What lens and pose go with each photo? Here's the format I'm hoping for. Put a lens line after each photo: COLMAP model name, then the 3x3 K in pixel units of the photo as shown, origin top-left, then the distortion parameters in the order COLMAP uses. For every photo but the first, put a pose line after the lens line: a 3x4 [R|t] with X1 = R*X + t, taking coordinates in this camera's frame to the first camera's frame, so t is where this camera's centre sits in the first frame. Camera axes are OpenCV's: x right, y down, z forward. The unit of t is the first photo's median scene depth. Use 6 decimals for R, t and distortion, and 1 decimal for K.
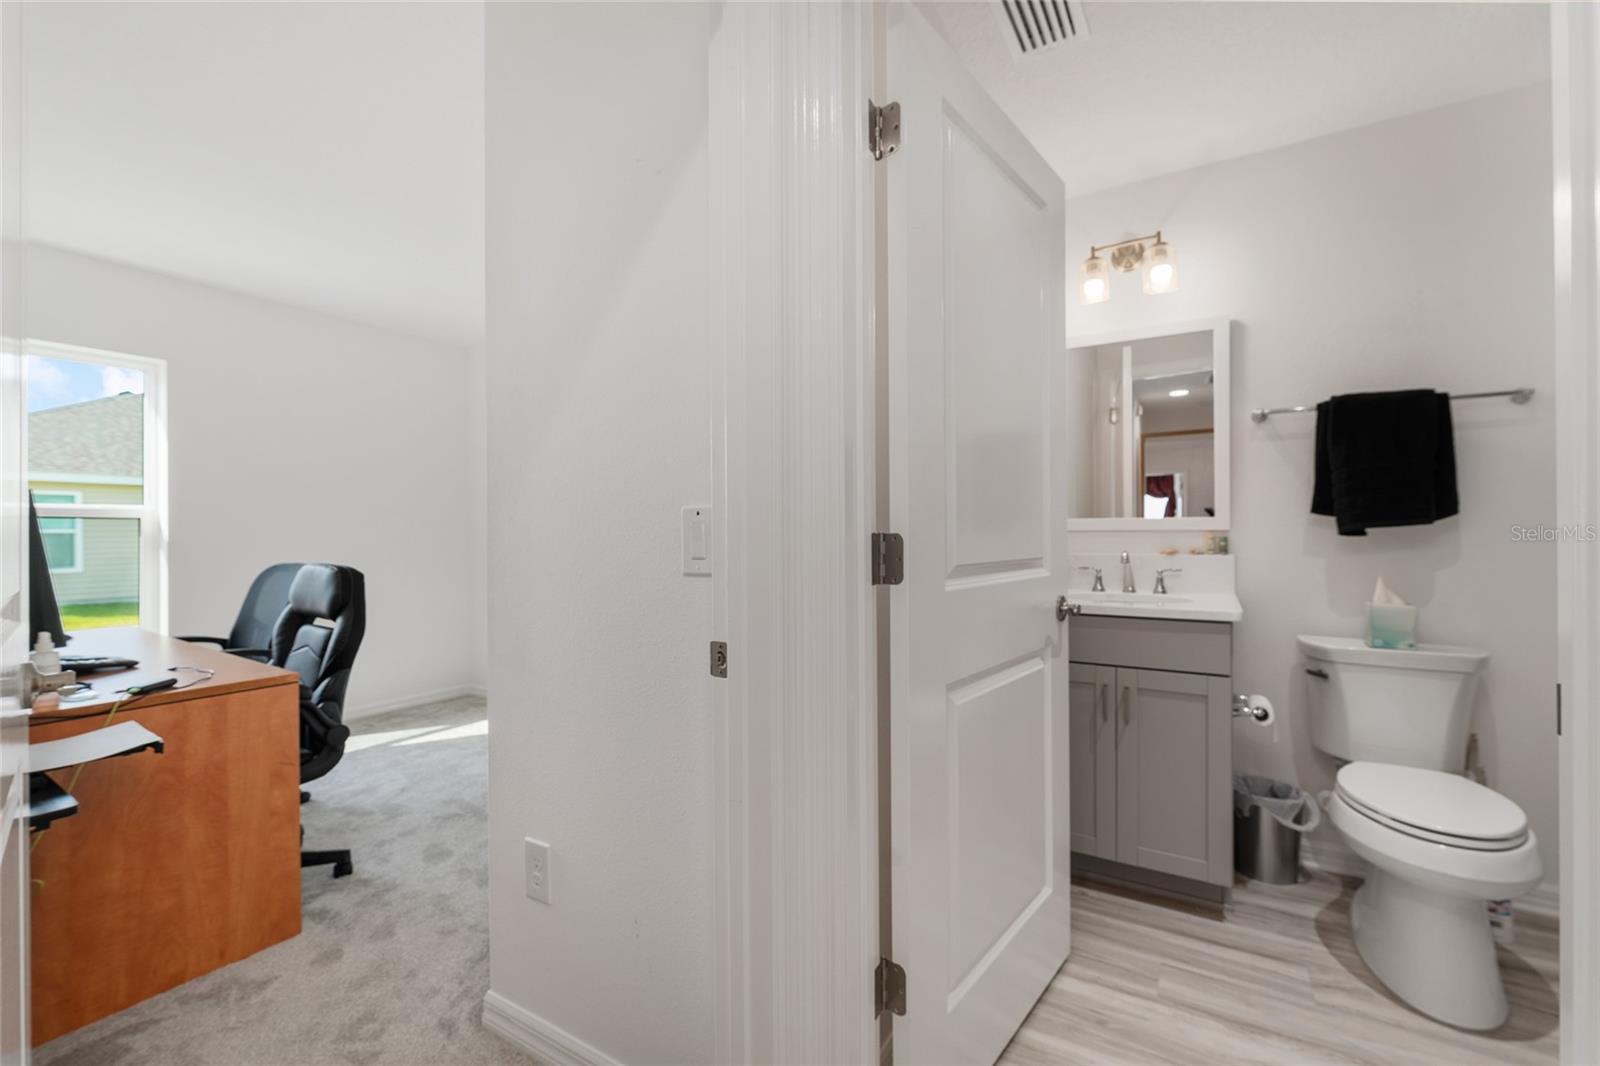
lens RADIAL K [[684.0, 0, 800.0], [0, 684.0, 533.0], [0, 0, 1]] dist [0.001048, 0.000339]
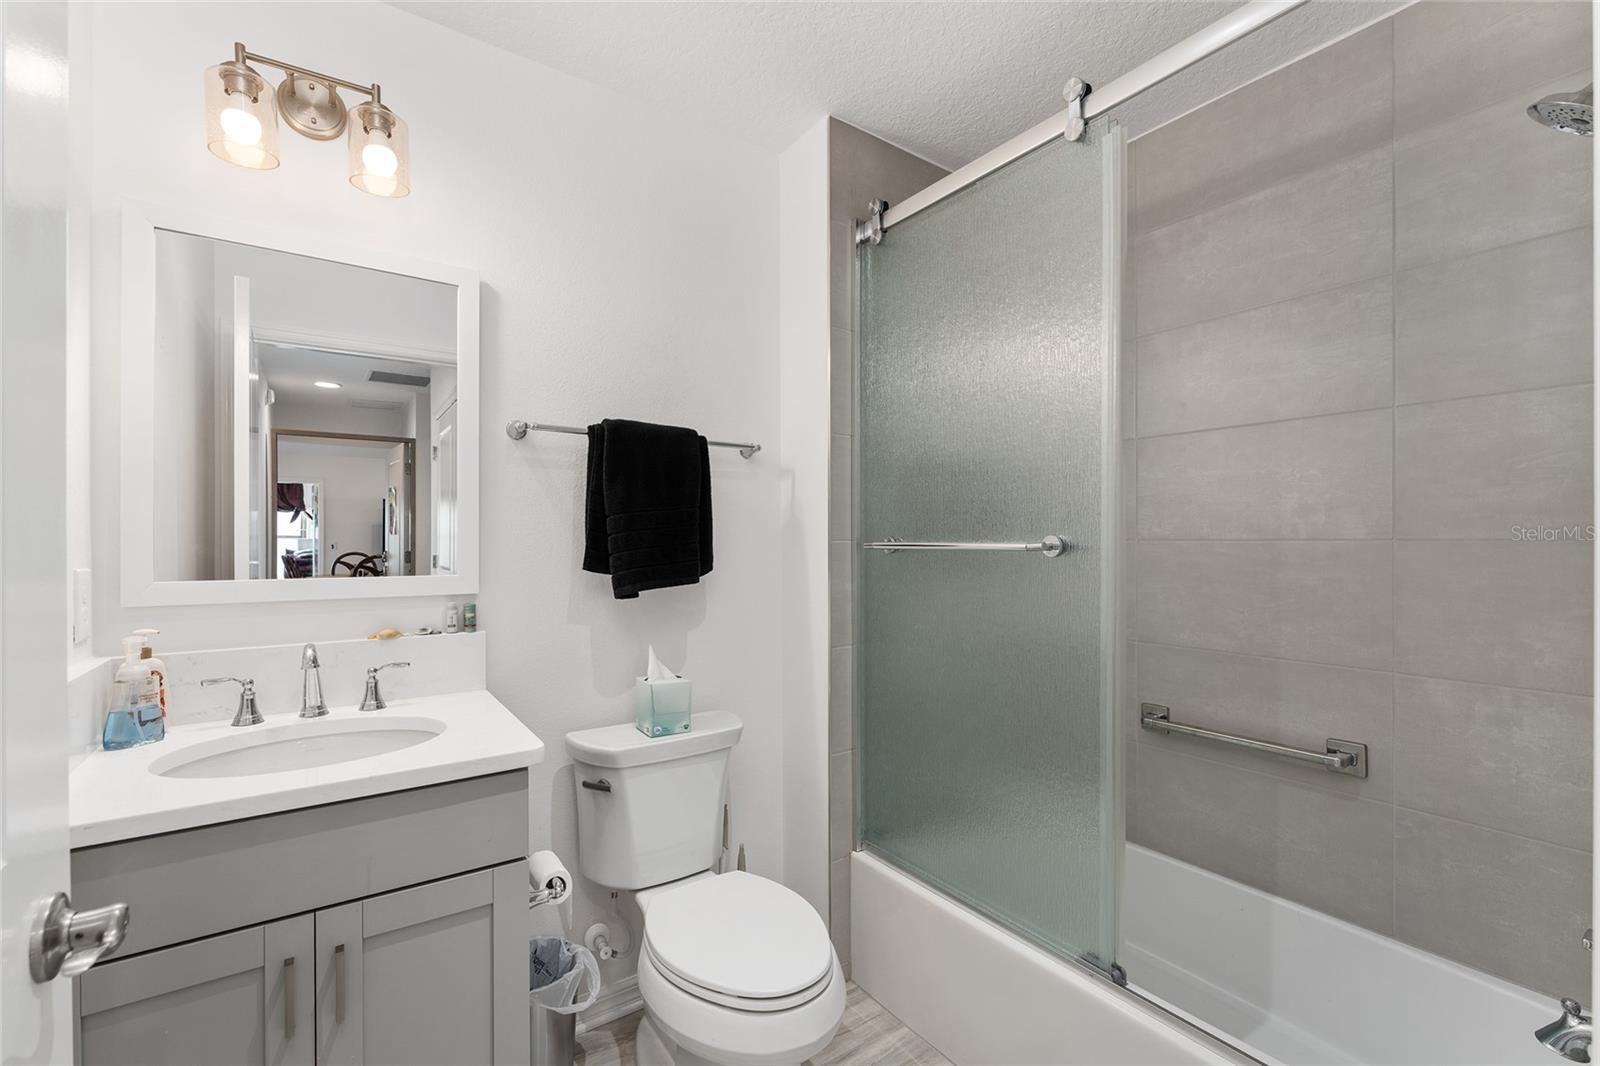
lens RADIAL K [[666.4, 0, 793.1], [0, 666.4, 539.5], [0, 0, 1]] dist [-0.010997, -0.000139]
pose [[0.397383, 0.003533, 0.917646, 0.168679], [-0.001748, 0.999994, -0.003093, -0.061016], [-0.917651, -0.000375, 0.397386, 0.501944]]
